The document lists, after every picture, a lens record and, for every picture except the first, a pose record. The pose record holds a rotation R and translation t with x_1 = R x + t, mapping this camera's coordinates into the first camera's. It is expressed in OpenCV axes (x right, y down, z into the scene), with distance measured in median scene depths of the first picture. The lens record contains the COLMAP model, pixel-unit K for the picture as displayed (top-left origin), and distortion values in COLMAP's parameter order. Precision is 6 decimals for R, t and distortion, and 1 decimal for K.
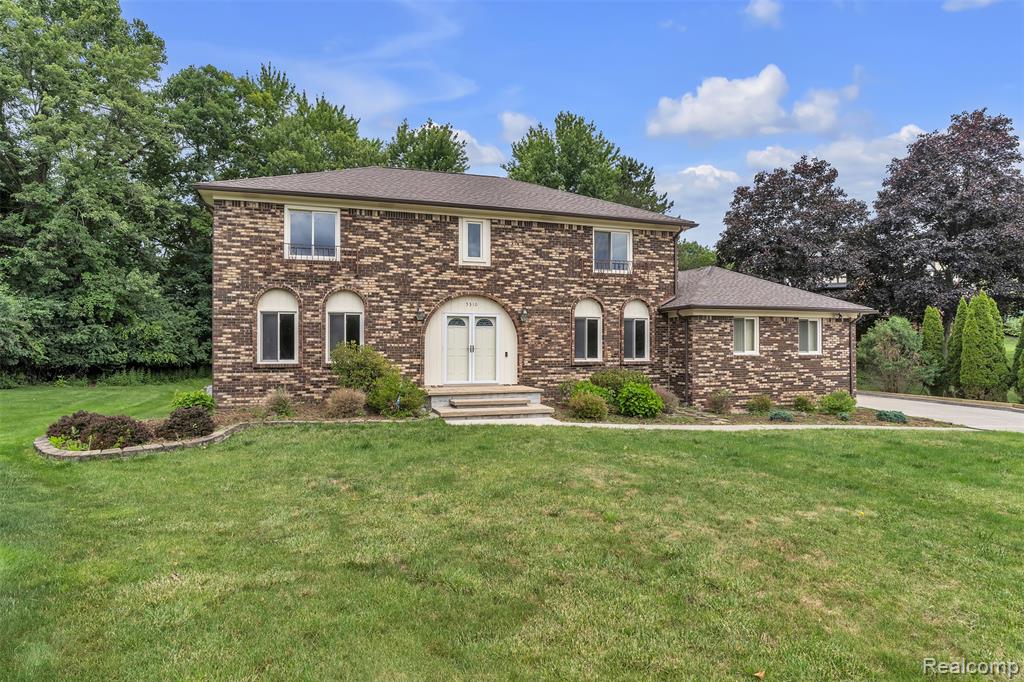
lens RADIAL K [[584.2, 0, 497.8], [0, 584.2, 344.9], [0, 0, 1]] dist [-0.006751, -0.002953]
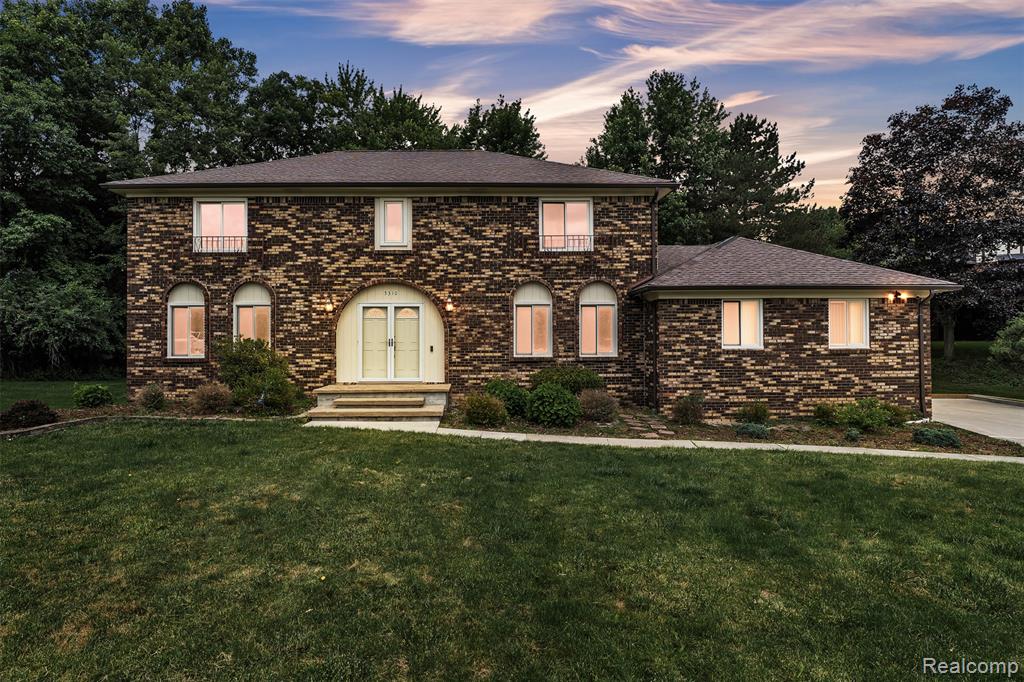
lens RADIAL K [[614.9, 0, 473.2], [0, 614.9, 336.9], [0, 0, 1]] dist [-0.002756, -0.003152]
pose [[0.953440, -0.007372, -0.301492, 0.355401], [0.005705, 0.999963, -0.006409, 0.004895], [0.301528, 0.004391, 0.953447, 0.132123]]
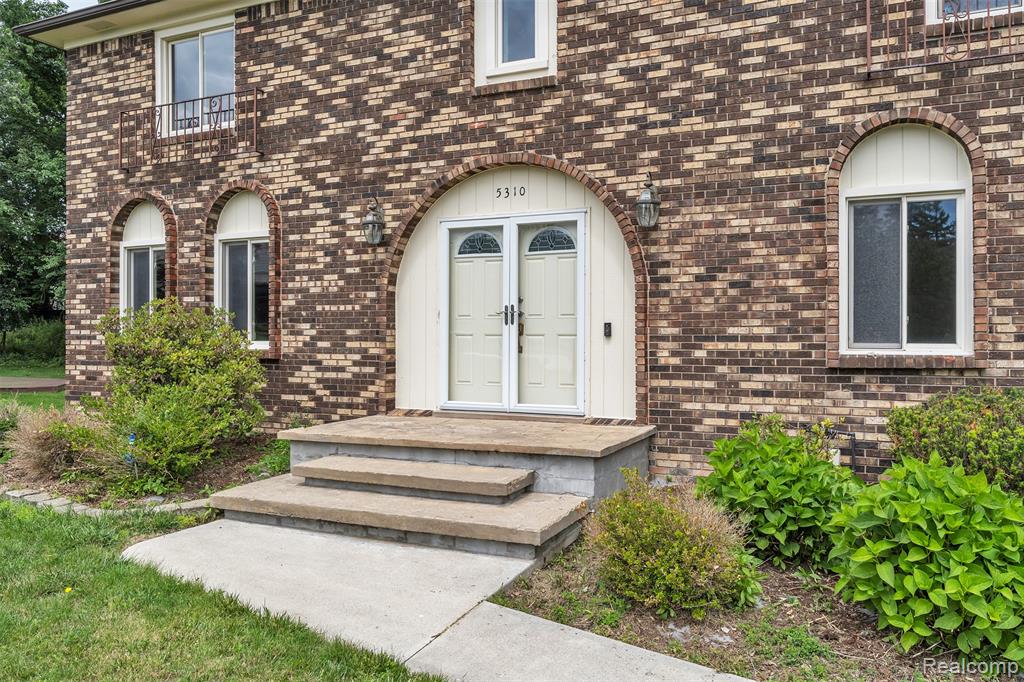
lens RADIAL K [[783.1, 0, 520.9], [0, 783.1, 331.3], [0, 0, 1]] dist [-0.002756, -0.003182]
pose [[0.735603, -0.005228, -0.677393, 0.282834], [0.006263, 0.999980, -0.000917, 0.017119], [0.677384, -0.003568, 0.735621, 0.635937]]
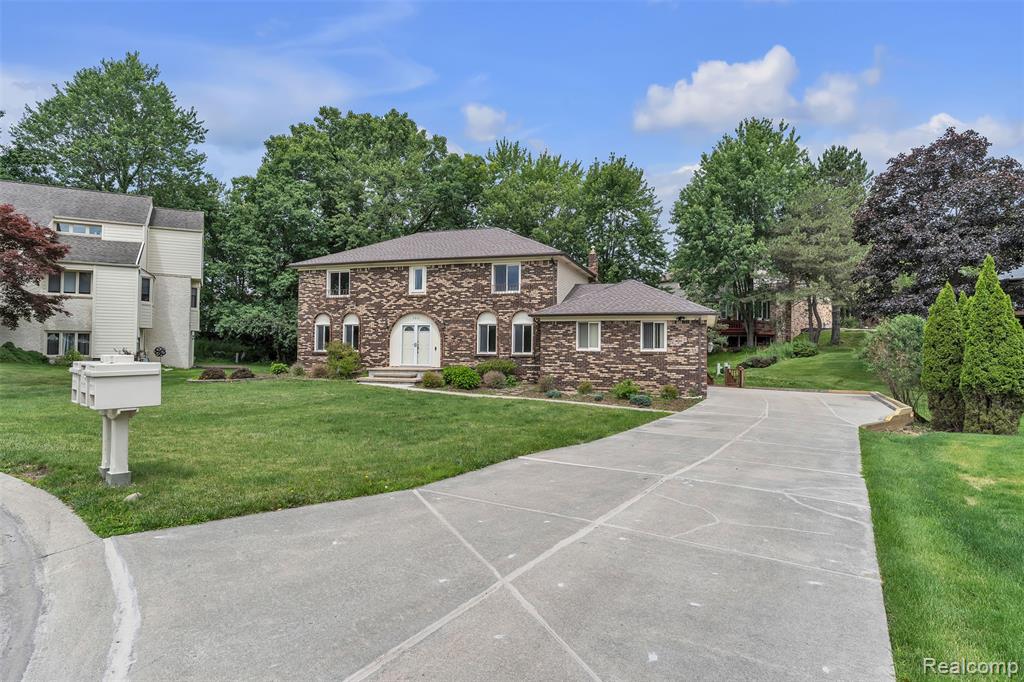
lens RADIAL K [[584.2, 0, 517.0], [0, 584.2, 338.7], [0, 0, 1]] dist [-0.006751, -0.002953]
pose [[0.798300, -0.003929, -0.602247, 1.160732], [-0.006542, 0.999863, -0.015195, 0.012290], [0.602224, 0.016070, 0.798165, -0.146752]]
